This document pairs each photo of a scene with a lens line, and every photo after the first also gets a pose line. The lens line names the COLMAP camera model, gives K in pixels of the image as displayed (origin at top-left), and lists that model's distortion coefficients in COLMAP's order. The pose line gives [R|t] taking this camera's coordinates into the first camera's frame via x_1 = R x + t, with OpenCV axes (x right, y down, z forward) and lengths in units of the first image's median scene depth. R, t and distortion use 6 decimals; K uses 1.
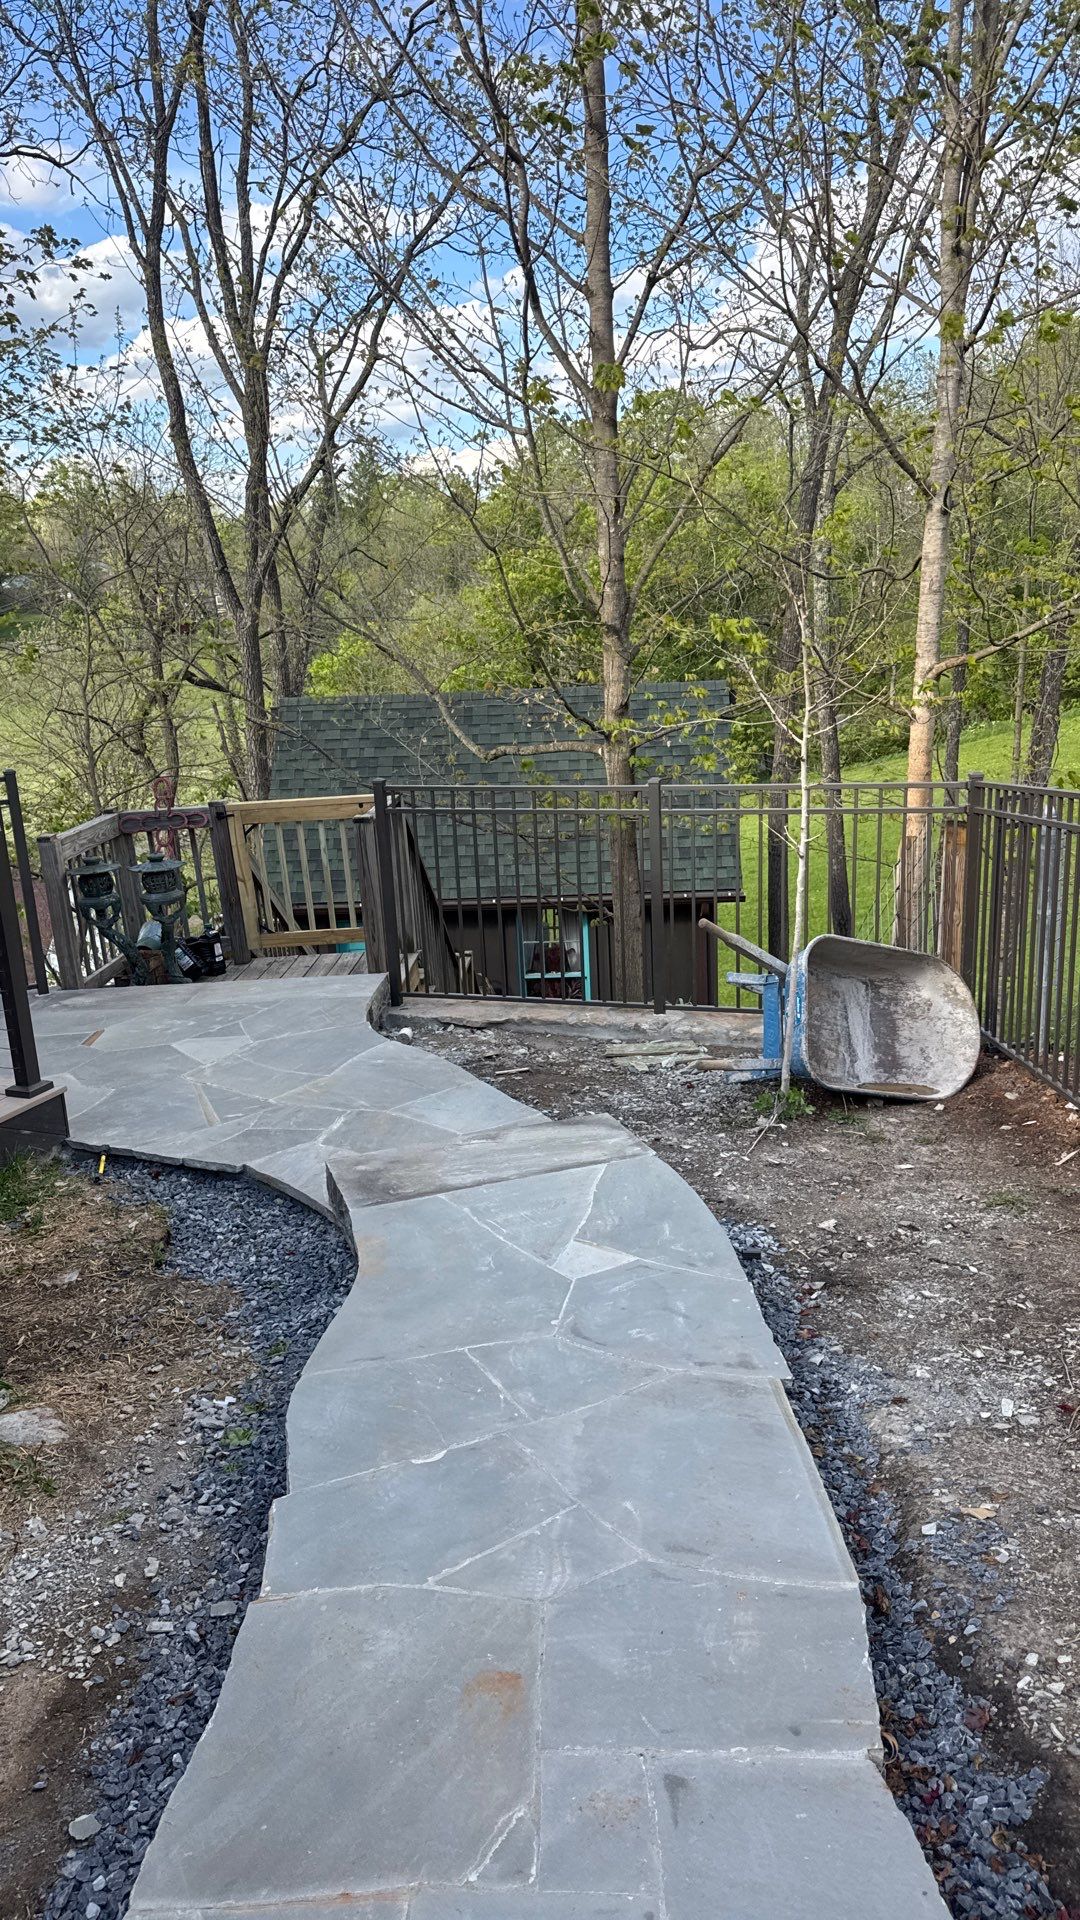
lens RADIAL K [[1348.0, 0, 559.8], [0, 1348.0, 1001.4], [0, 0, 1]] dist [0.094279, -0.093416]
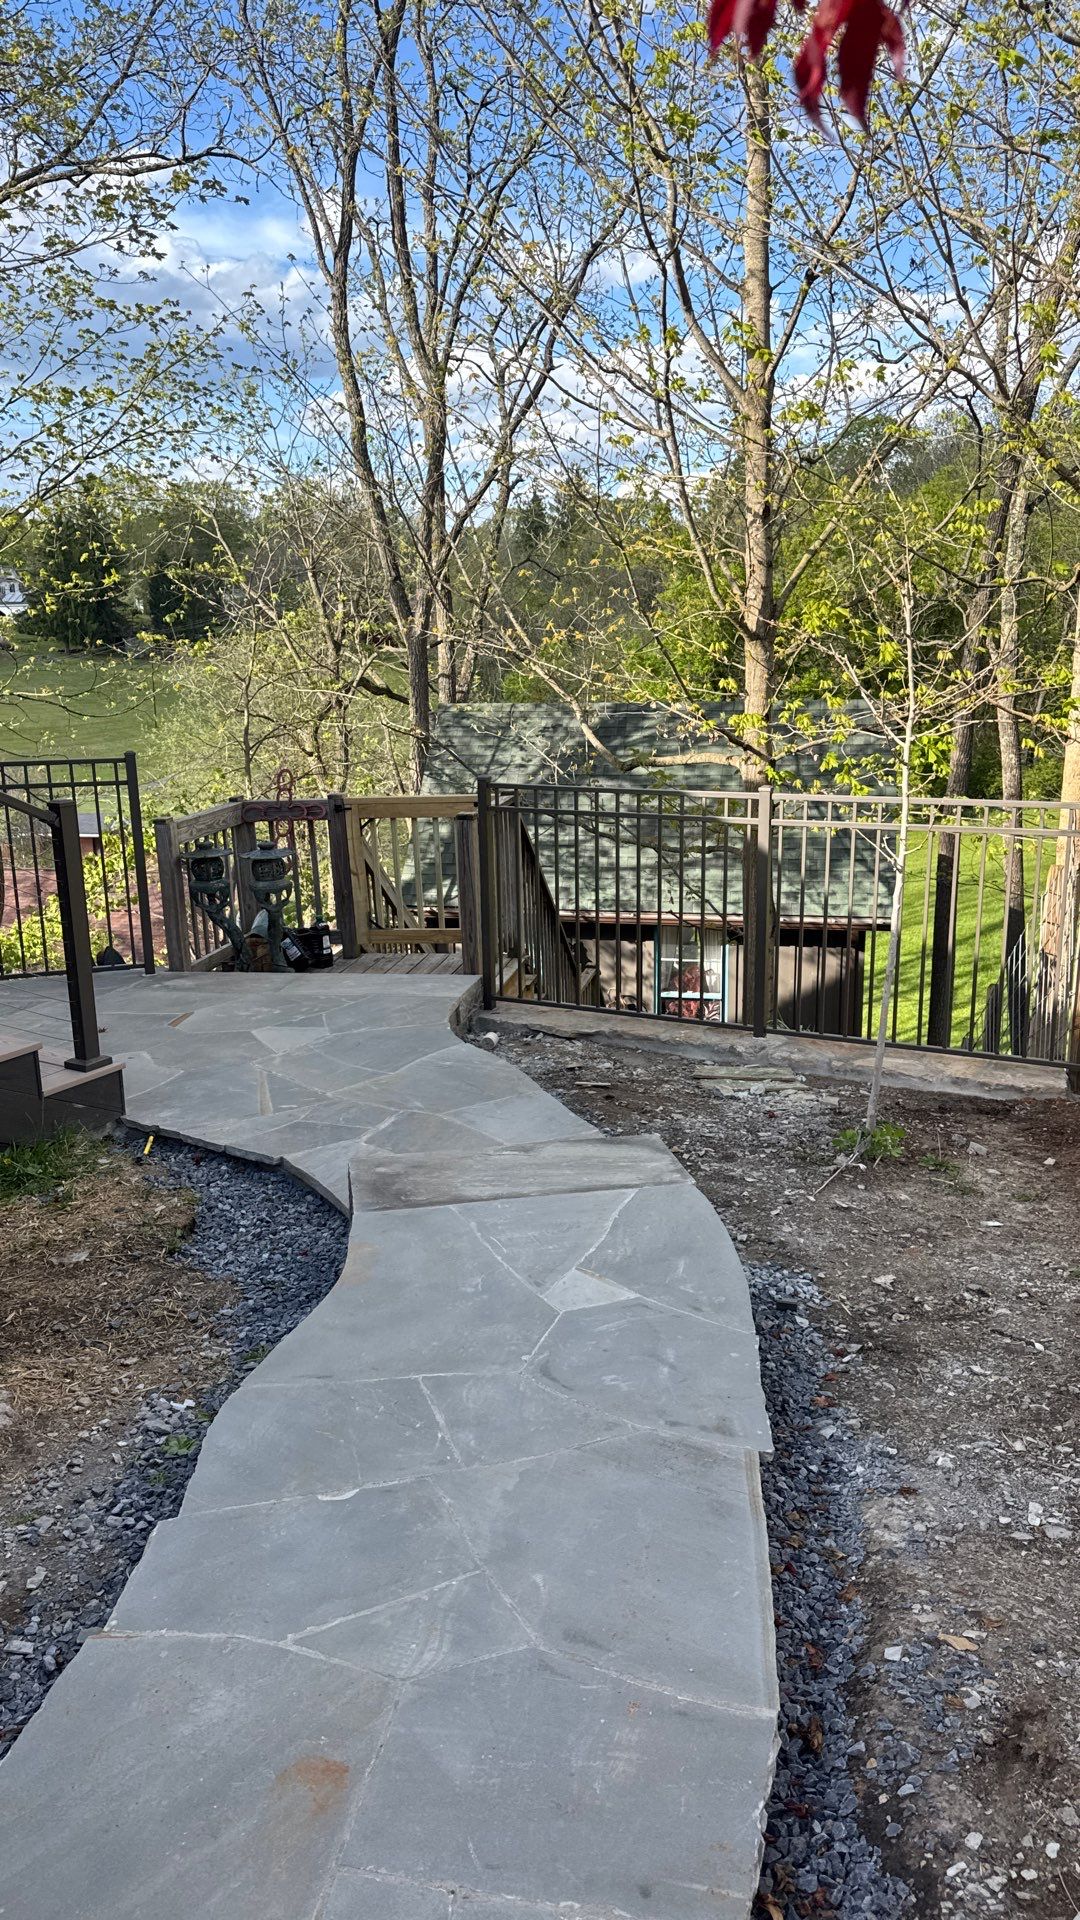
lens RADIAL K [[1348.0, 0, 546.7], [0, 1348.0, 971.0], [0, 0, 1]] dist [0.094279, -0.093416]
pose [[0.987309, 0.065074, -0.144866, 0.081551], [-0.070510, 0.996975, -0.032704, 0.006101], [0.142300, 0.042504, 0.988911, 0.063551]]
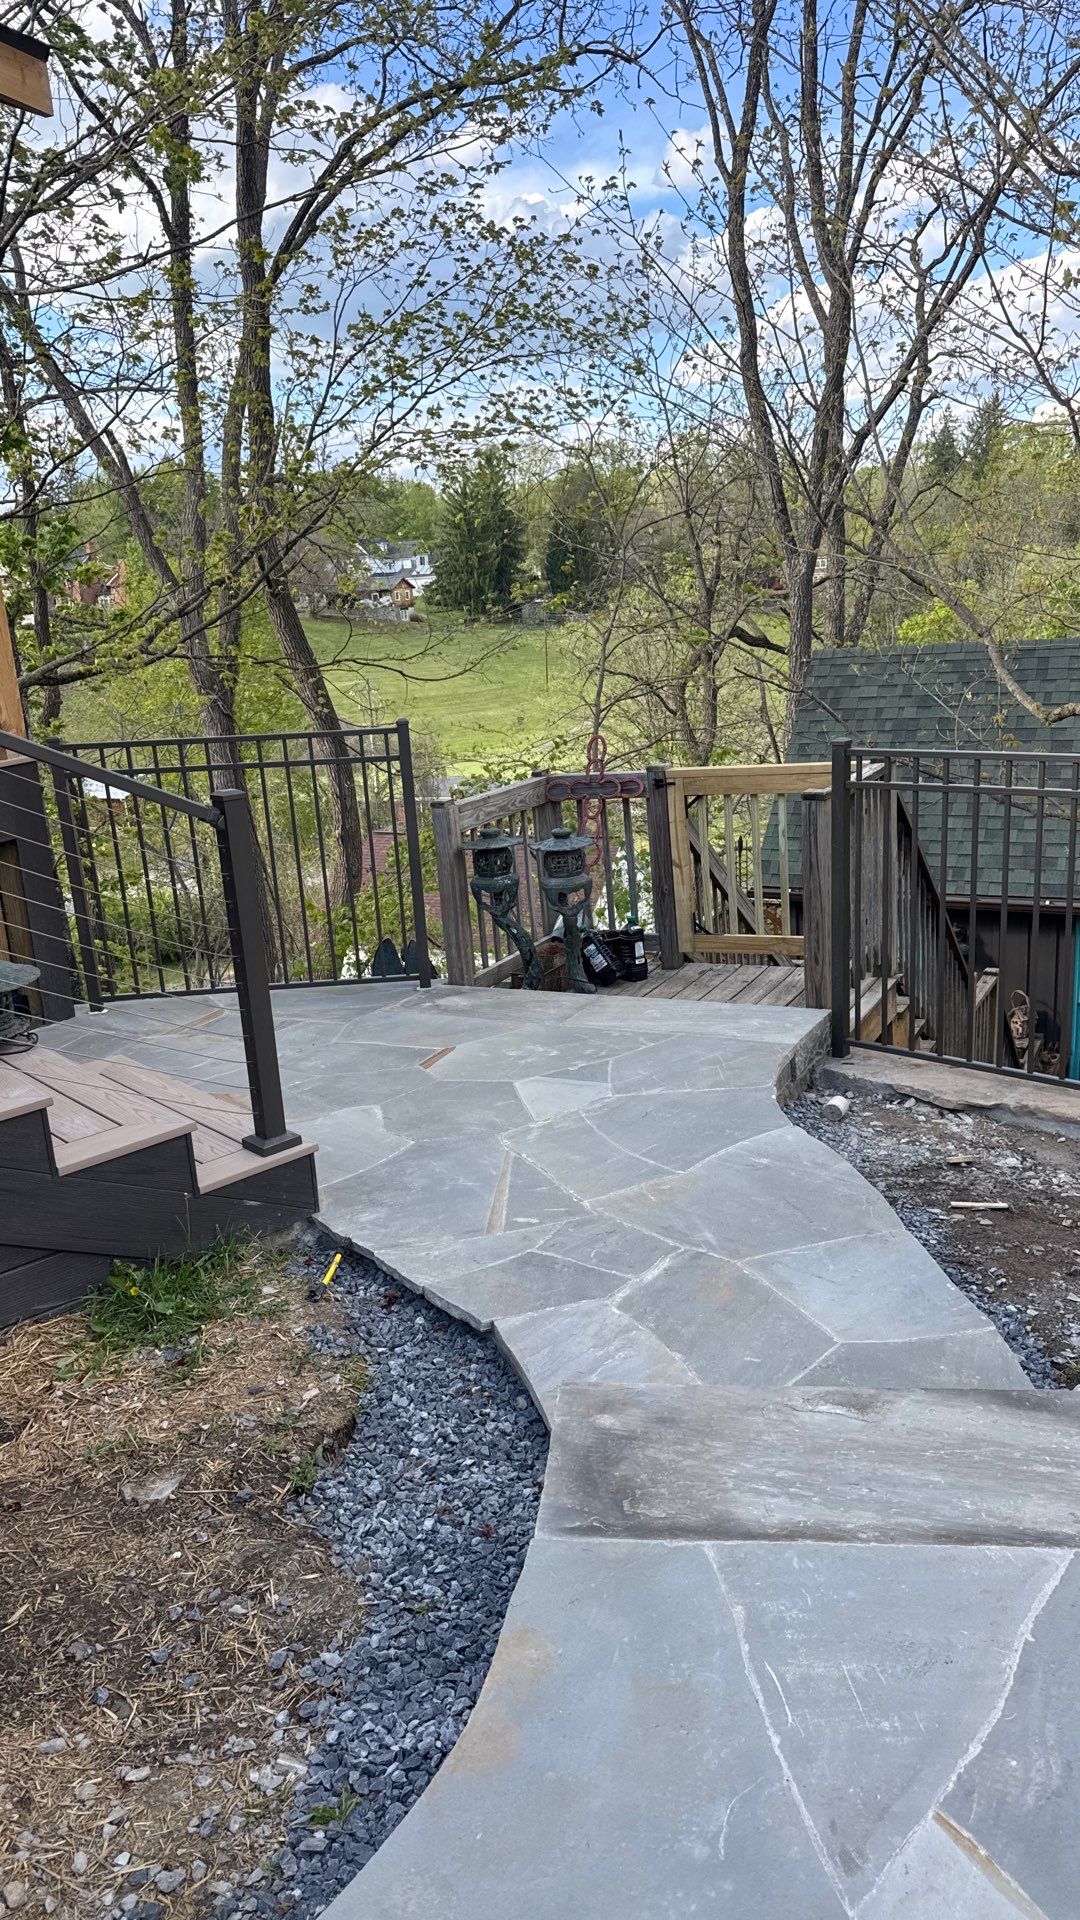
lens RADIAL K [[1321.0, 0, 532.6], [0, 1321.0, 947.8], [0, 0, 1]] dist [0.065809, -0.038315]
pose [[0.898960, 0.095322, -0.427533, 0.038049], [-0.099961, 0.994923, 0.011641, -0.064496], [0.426472, 0.032272, 0.903925, 0.408814]]
